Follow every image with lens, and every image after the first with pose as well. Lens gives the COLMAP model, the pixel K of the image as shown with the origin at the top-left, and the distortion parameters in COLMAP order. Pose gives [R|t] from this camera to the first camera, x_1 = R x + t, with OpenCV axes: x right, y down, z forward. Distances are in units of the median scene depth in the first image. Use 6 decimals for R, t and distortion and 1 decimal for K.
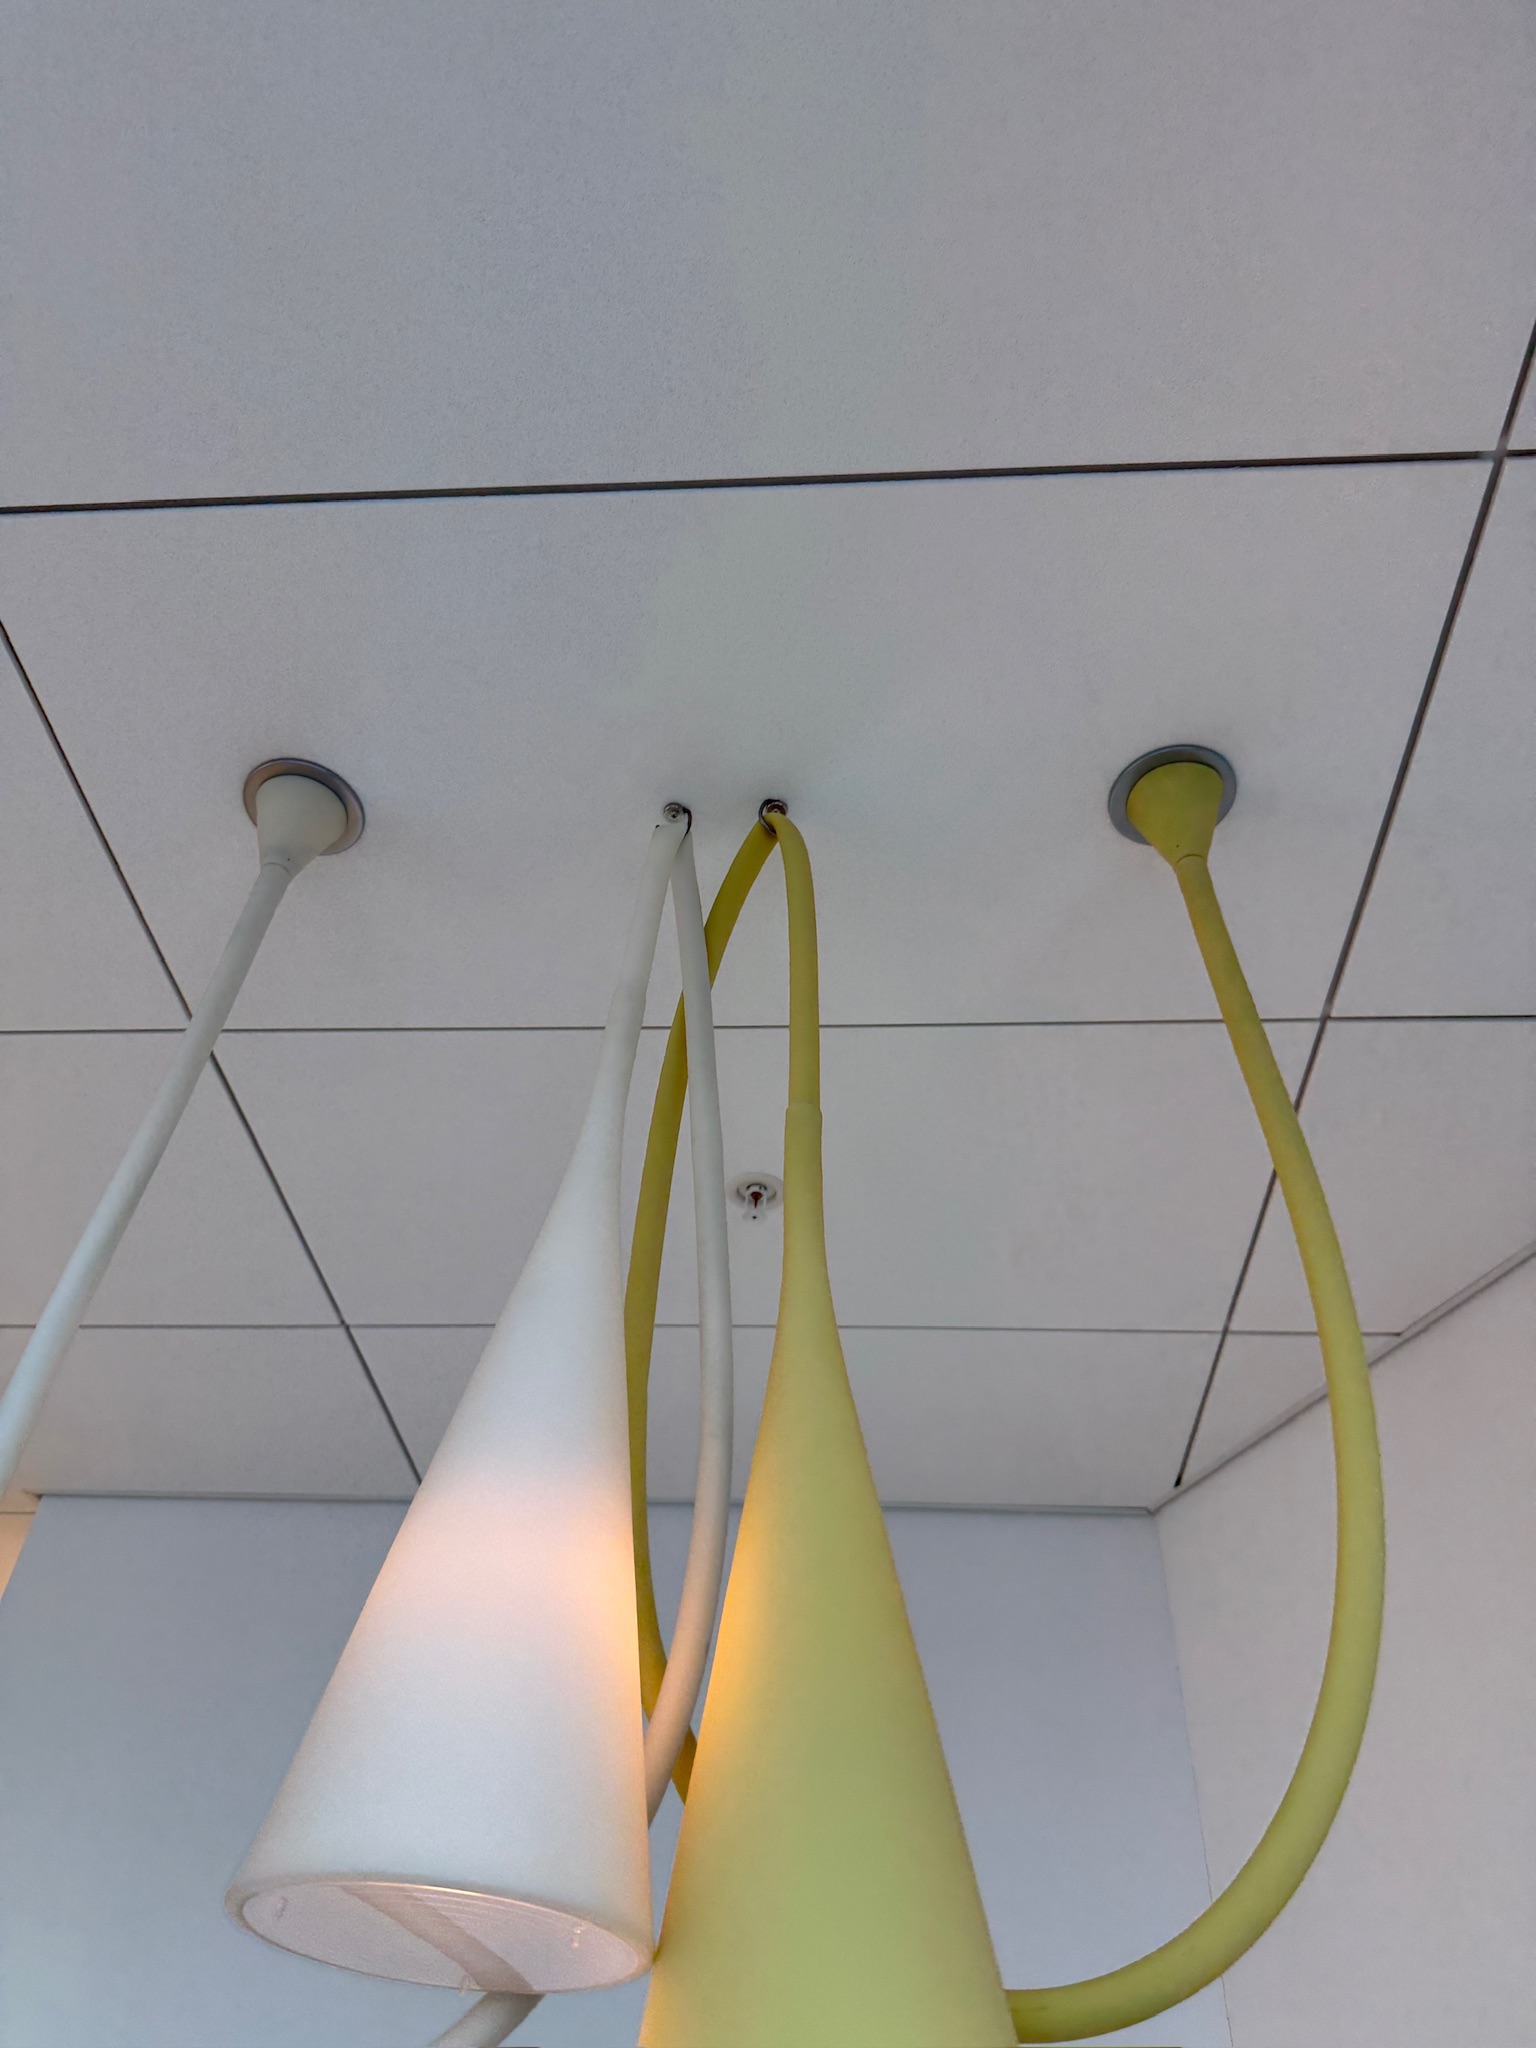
lens RADIAL K [[1476.2, 0, 760.5], [0, 1476.2, 1051.6], [0, 0, 1]] dist [0.060565, -0.096780]
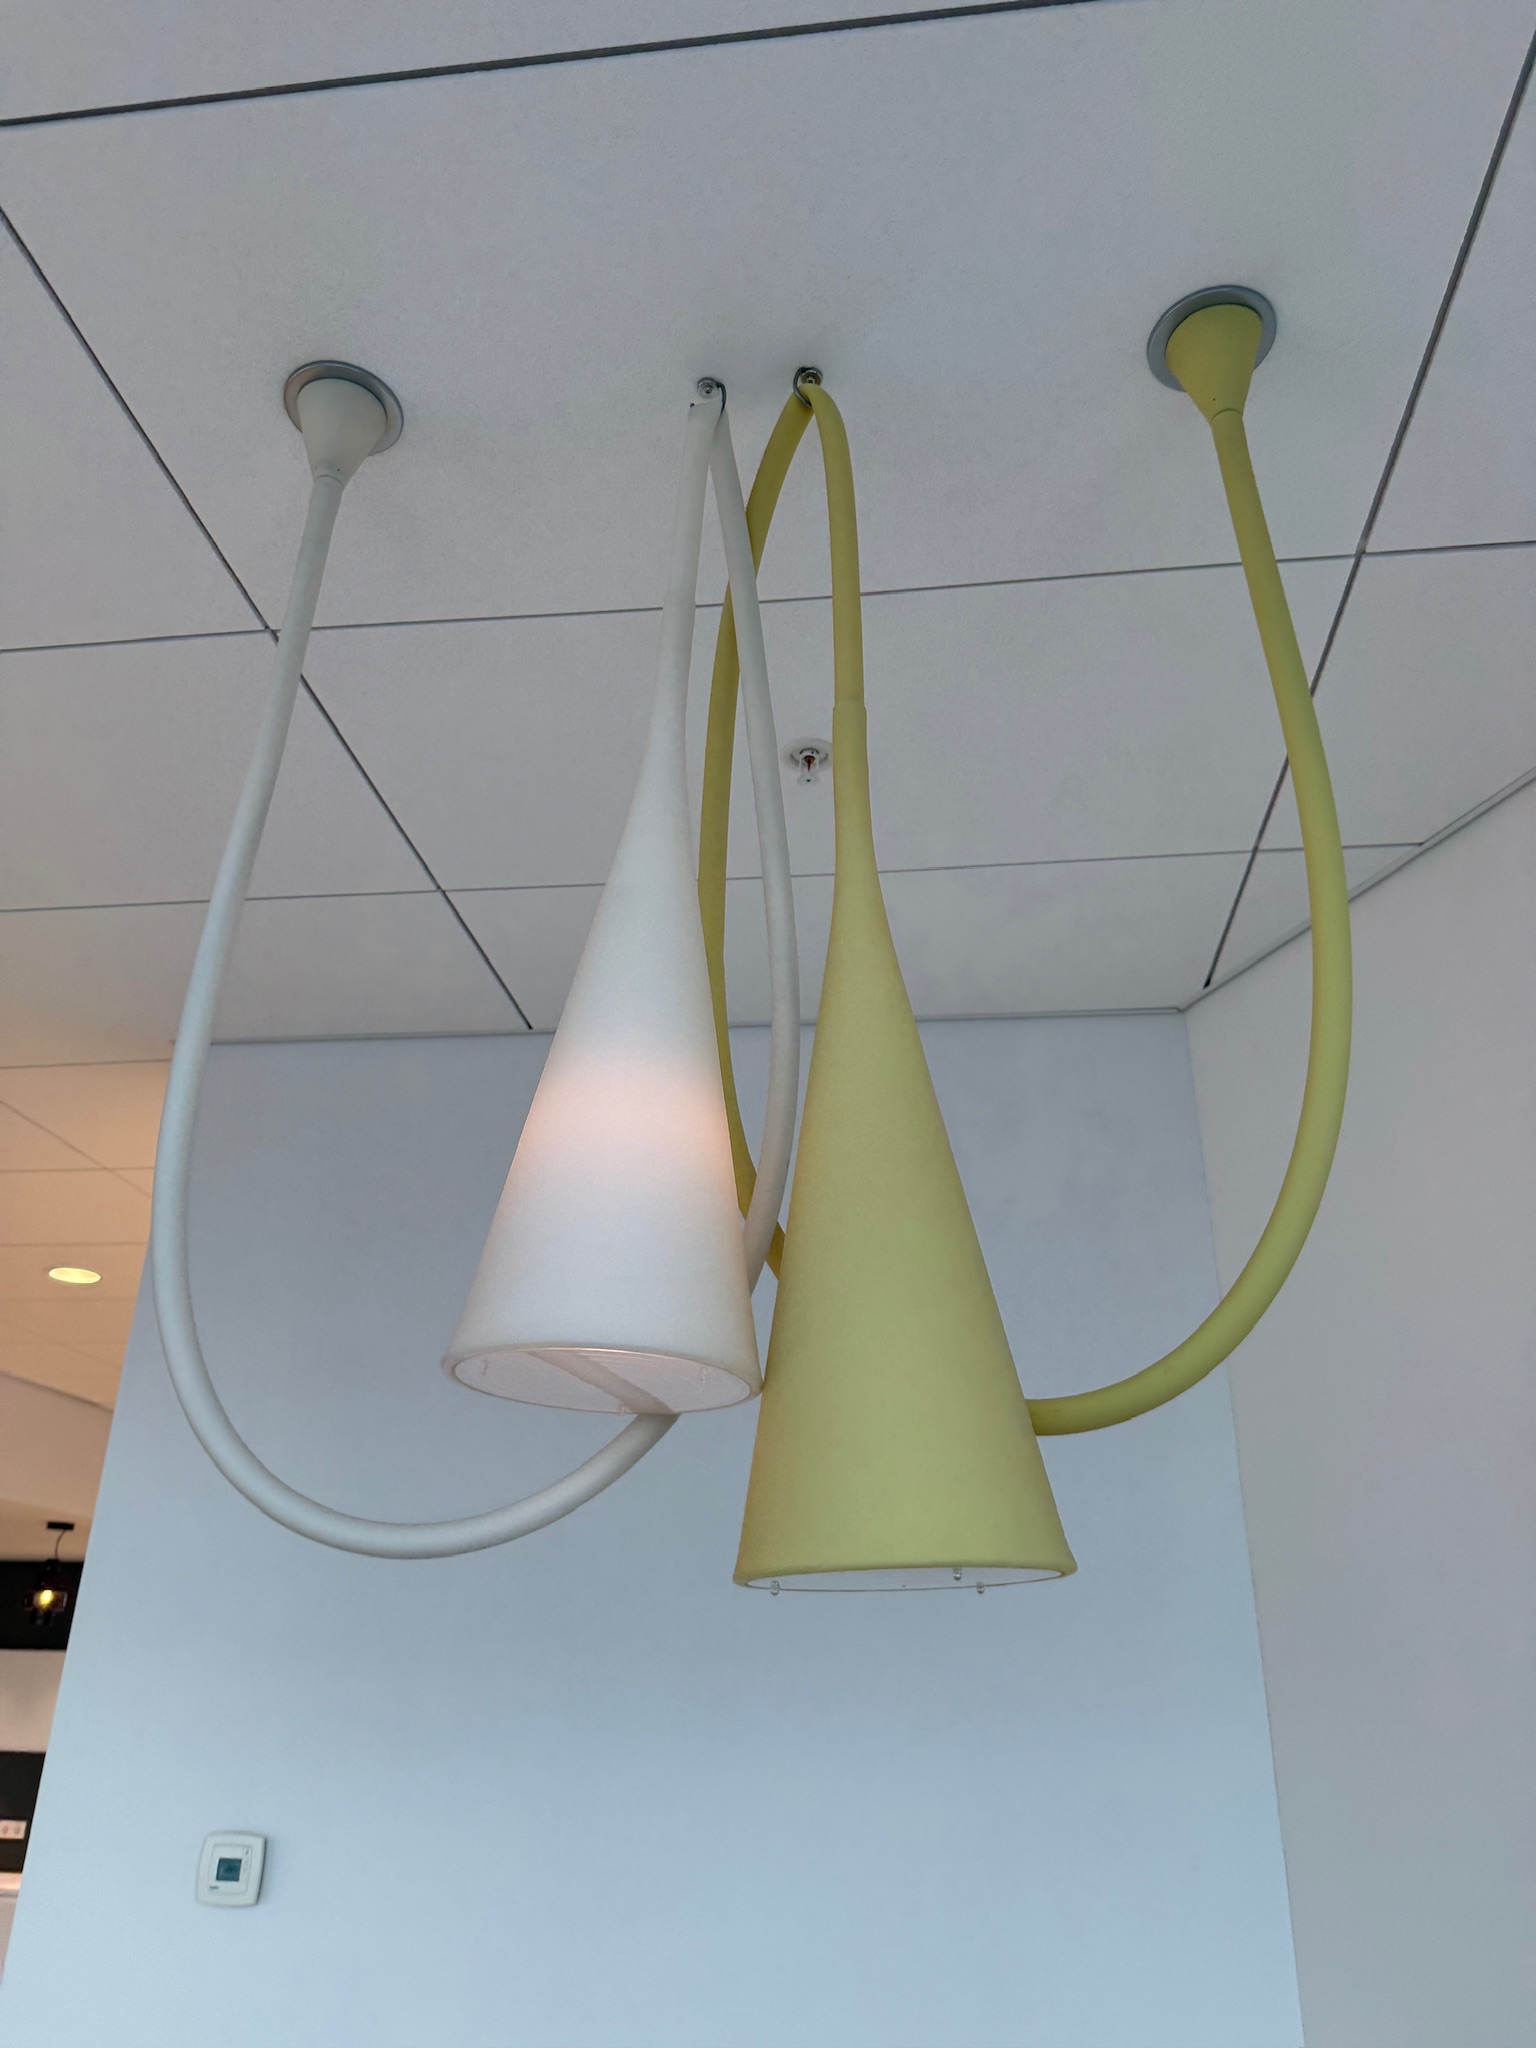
lens RADIAL K [[1476.2, 0, 760.5], [0, 1476.2, 1051.6], [0, 0, 1]] dist [0.060565, -0.096780]
pose [[0.997736, -0.047706, -0.047404, 0.003228], [0.060657, 0.942764, 0.327897, -0.067915], [0.029048, -0.330030, 0.943524, -0.094048]]
